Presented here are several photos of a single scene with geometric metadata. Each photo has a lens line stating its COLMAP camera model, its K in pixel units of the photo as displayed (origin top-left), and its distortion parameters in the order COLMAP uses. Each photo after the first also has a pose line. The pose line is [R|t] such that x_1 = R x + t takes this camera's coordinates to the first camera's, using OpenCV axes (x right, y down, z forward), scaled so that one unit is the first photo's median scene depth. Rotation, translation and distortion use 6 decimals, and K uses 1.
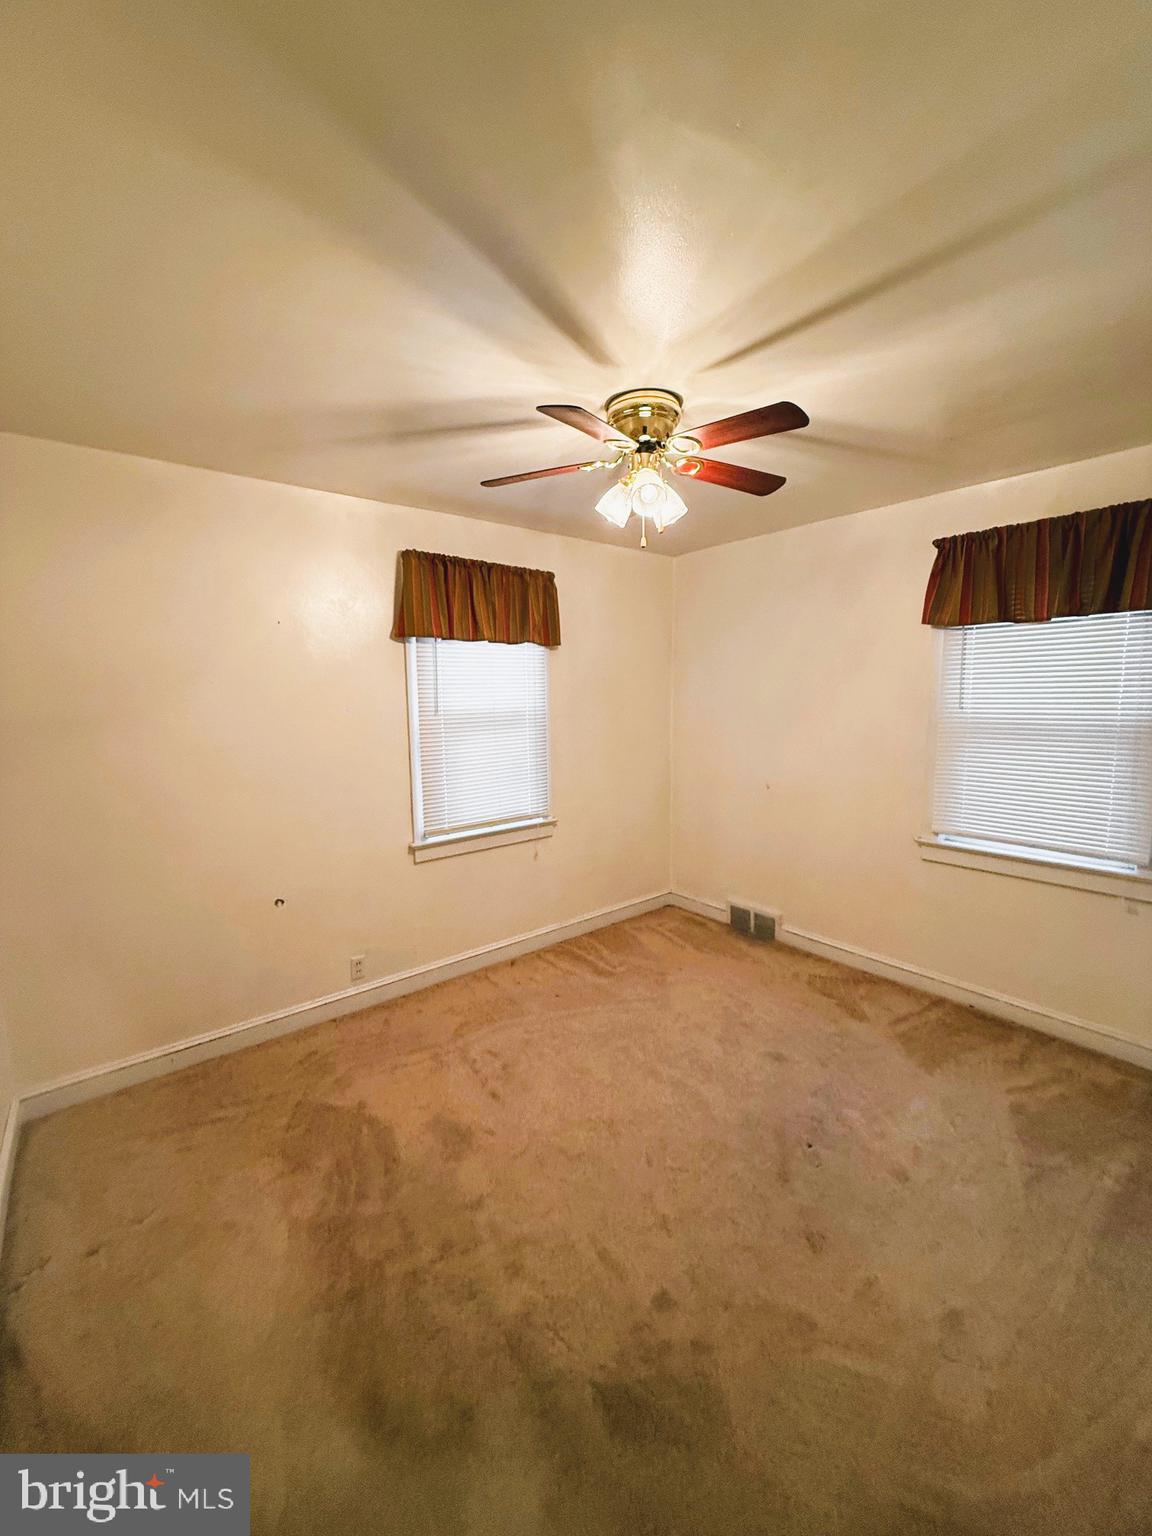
lens RADIAL K [[612.0, 0, 576.0], [0, 612.0, 768.0], [0, 0, 1]] dist [0.000297, -0.000001]
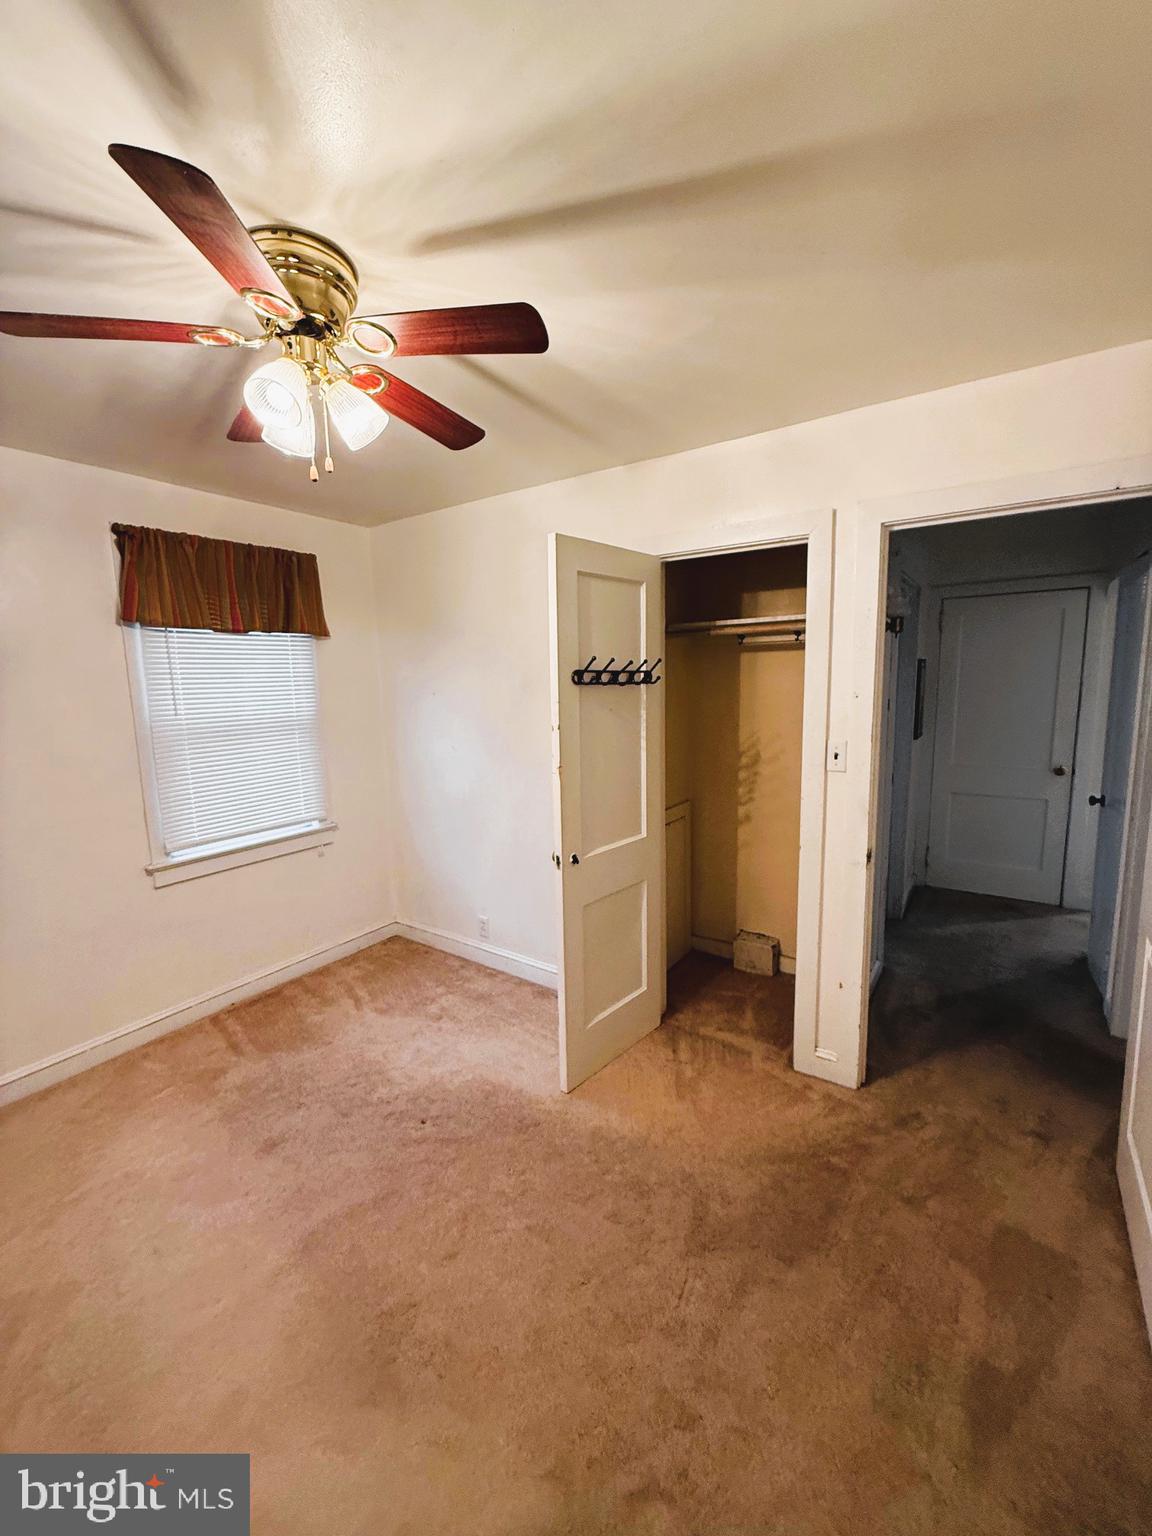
lens RADIAL K [[612.0, 0, 576.0], [0, 612.0, 768.0], [0, 0, 1]] dist [0.000297, -0.000001]
pose [[-0.277276, -0.122608, 0.952935, -0.487900], [0.141168, 0.975861, 0.166633, -0.094418], [-0.950363, 0.180727, -0.253274, 0.710103]]
